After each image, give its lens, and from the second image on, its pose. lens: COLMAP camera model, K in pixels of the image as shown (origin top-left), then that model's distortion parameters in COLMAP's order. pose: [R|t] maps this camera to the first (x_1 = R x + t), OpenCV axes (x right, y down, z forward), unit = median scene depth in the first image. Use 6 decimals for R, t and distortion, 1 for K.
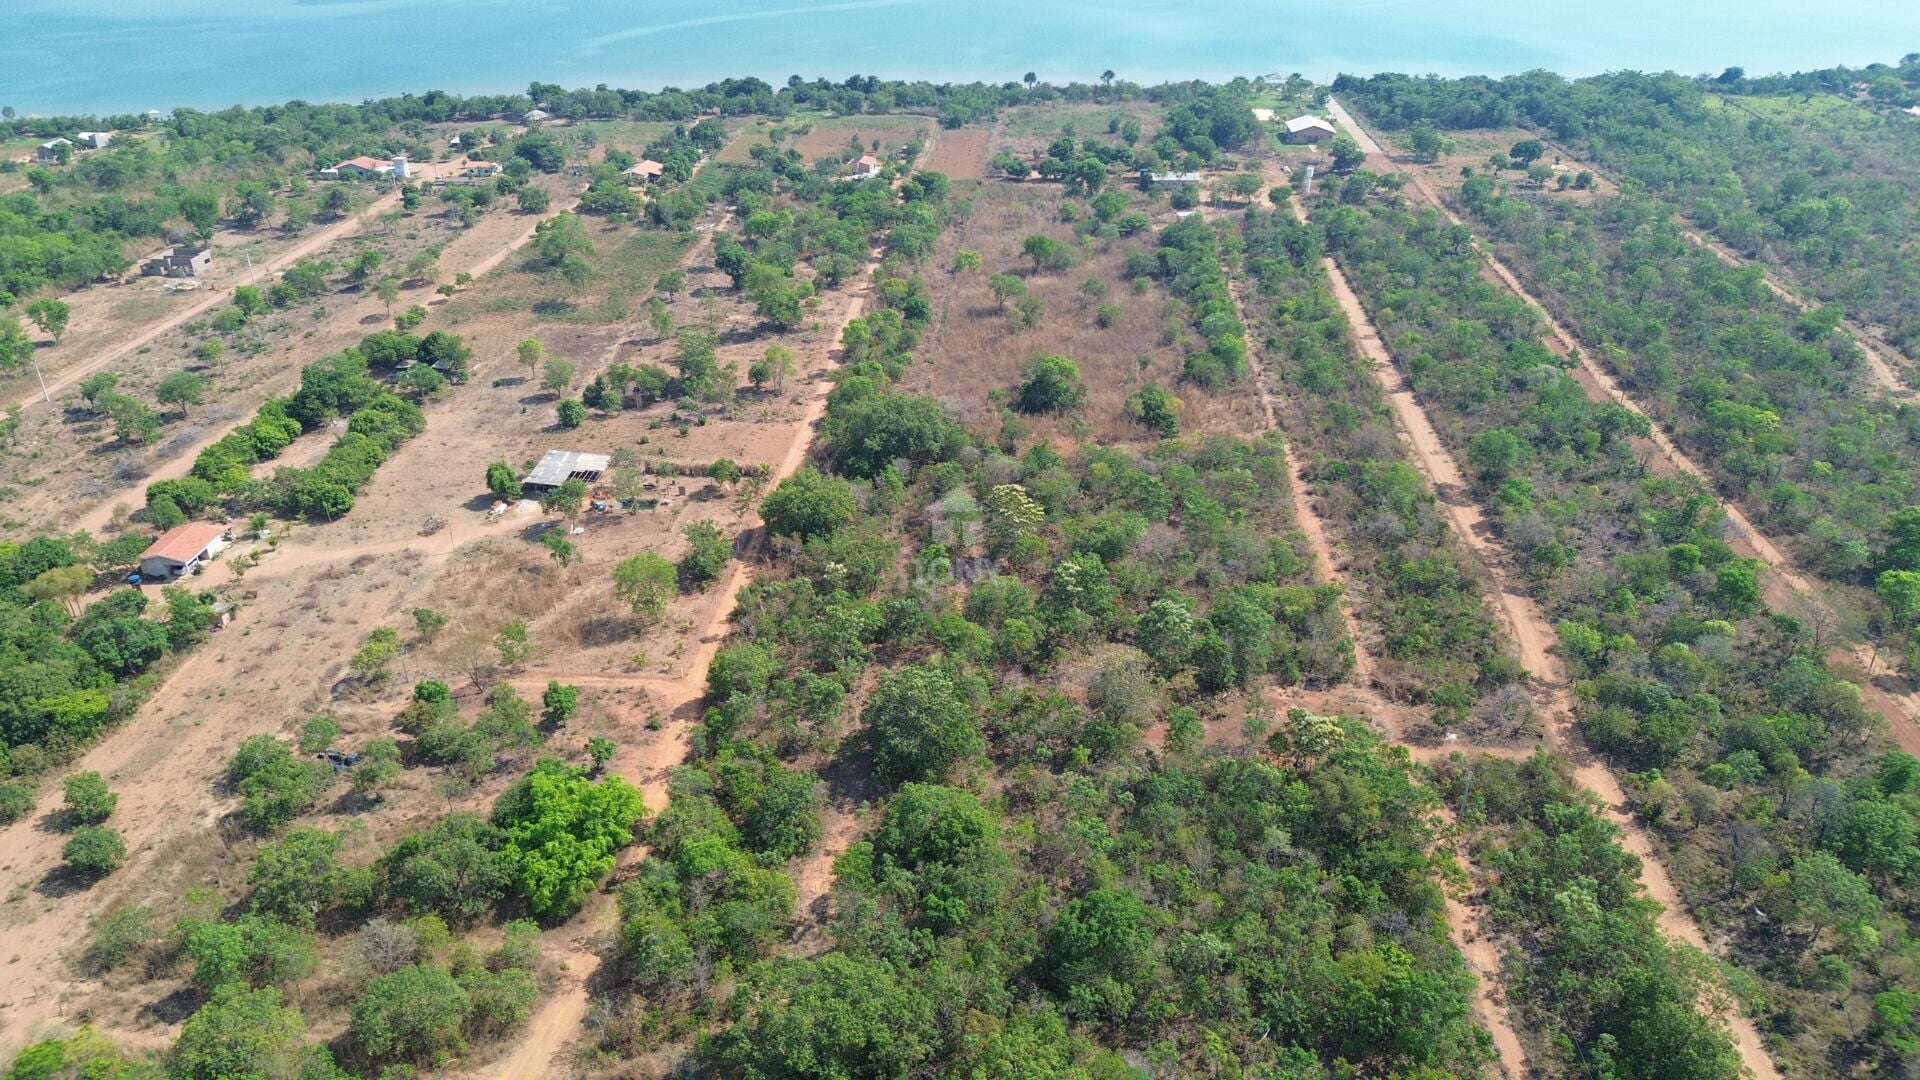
lens RADIAL K [[1367.7, 0, 953.3], [0, 1367.7, 529.5], [0, 0, 1]] dist [0.056545, -0.053107]
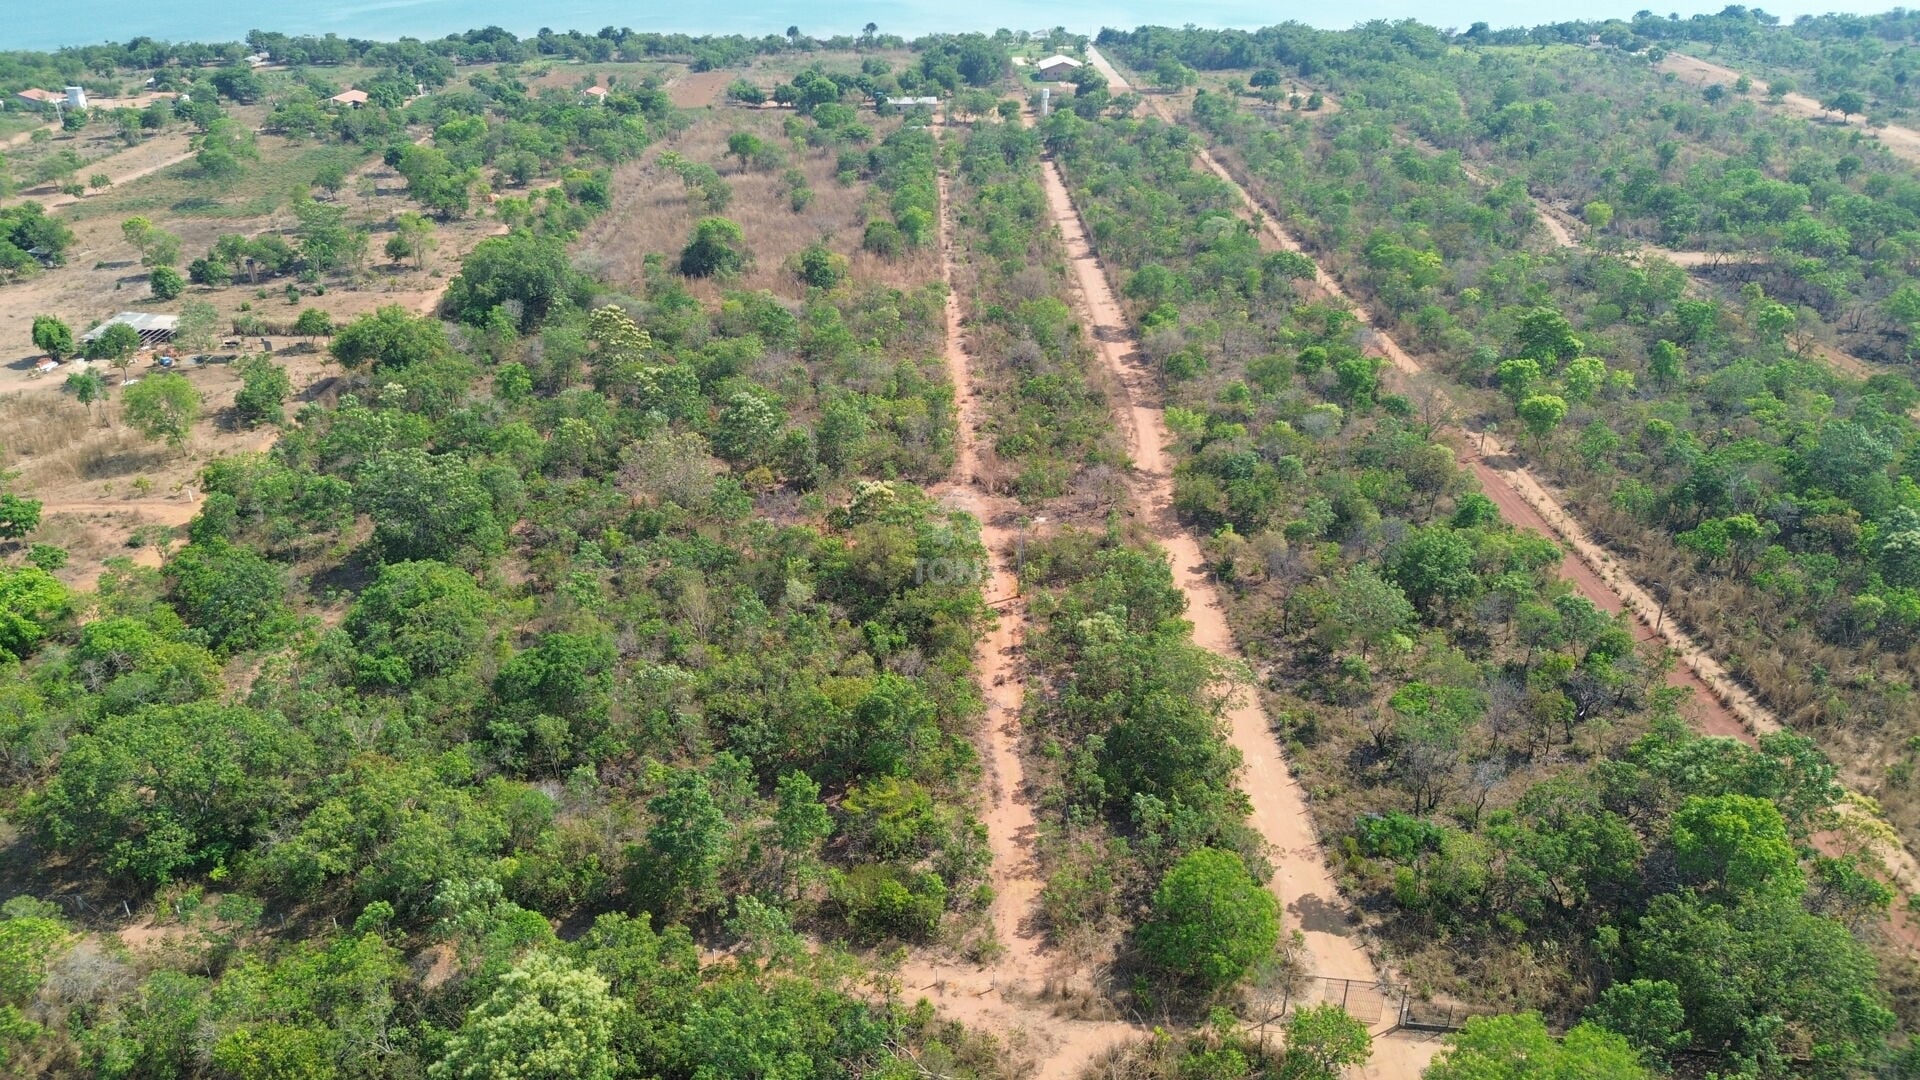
lens RADIAL K [[1361.8, 0, 952.6], [0, 1361.8, 539.5], [0, 0, 1]] dist [0.061192, -0.062131]
pose [[0.994857, -0.037124, 0.094240, 0.096288], [0.038788, 0.999121, -0.015887, 0.079085], [-0.093568, 0.019461, 0.995423, 0.038238]]
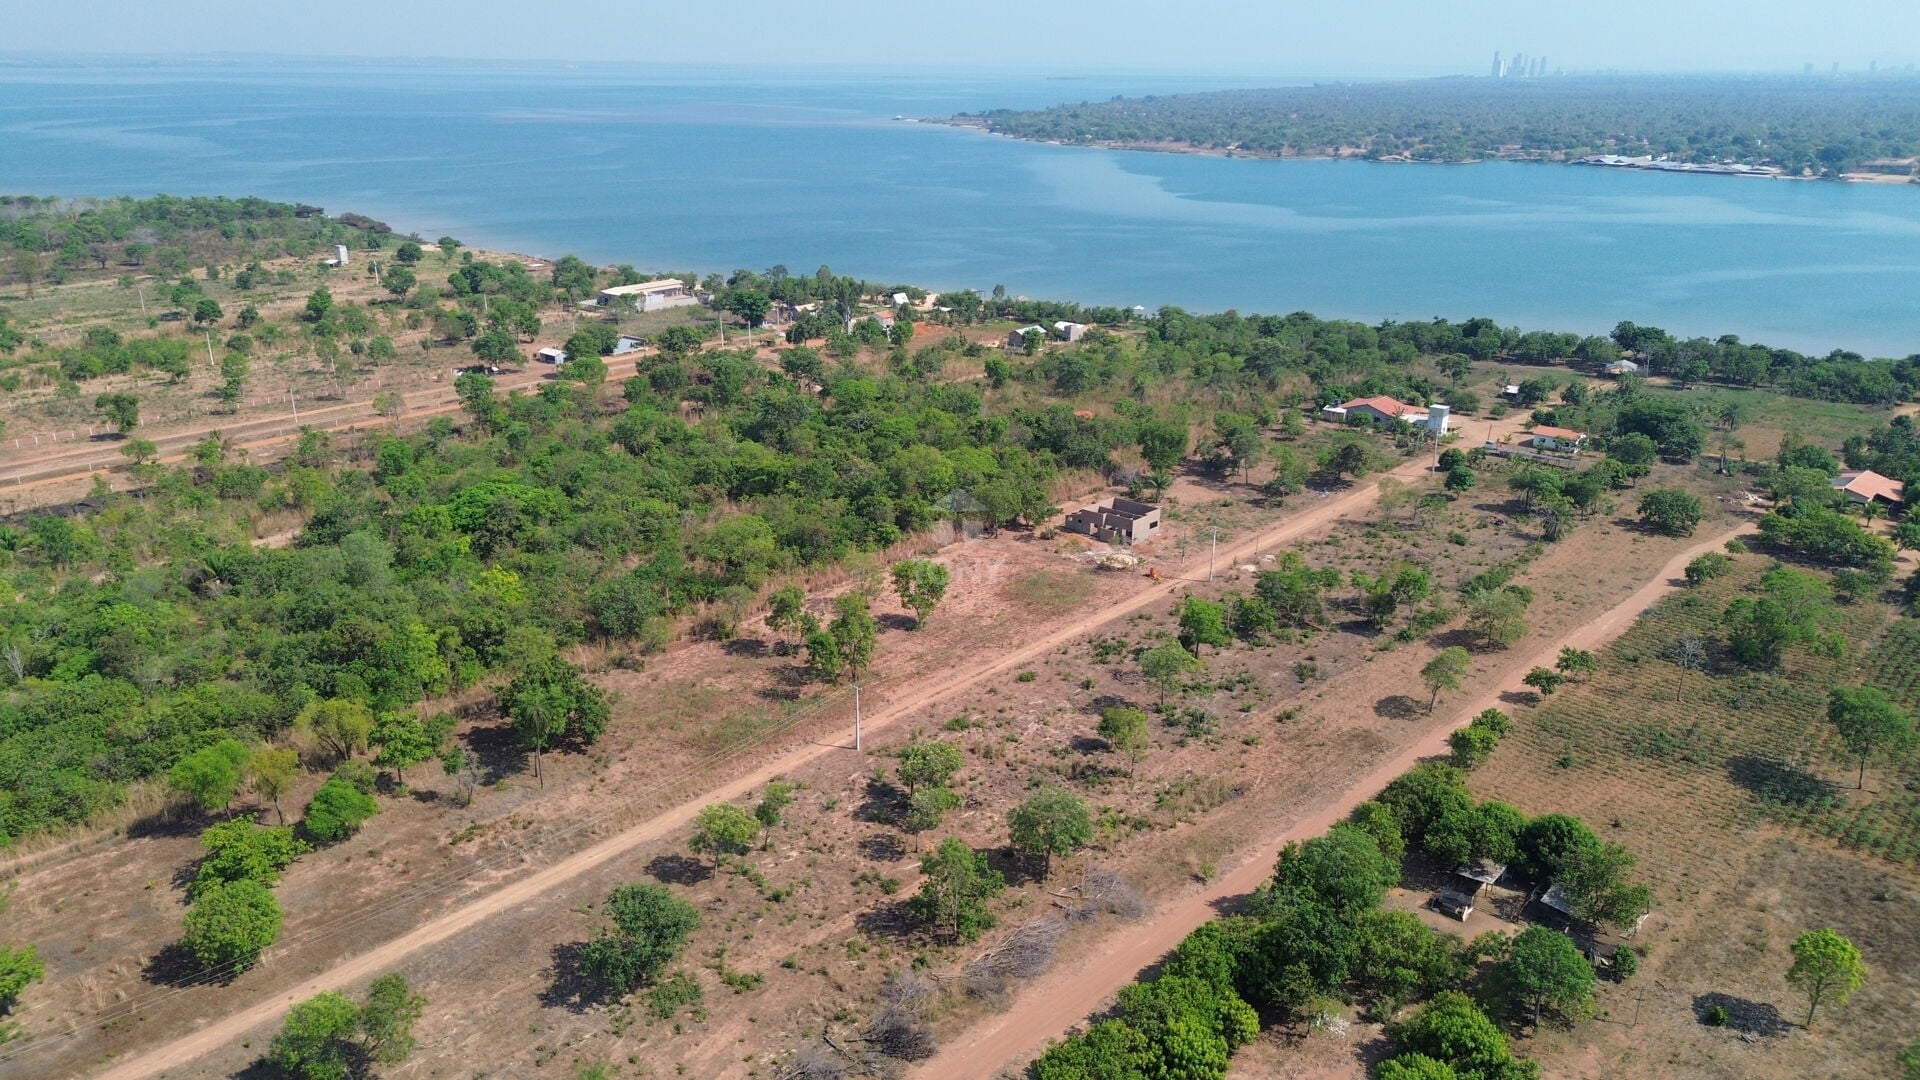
lens RADIAL K [[1357.7, 0, 953.0], [0, 1357.7, 536.6], [0, 0, 1]] dist [0.100177, -0.148343]
pose [[0.800332, 0.204277, -0.563684, -0.227081], [-0.288489, 0.955383, -0.063377, -0.109764], [0.525588, 0.213339, 0.823556, 0.380916]]
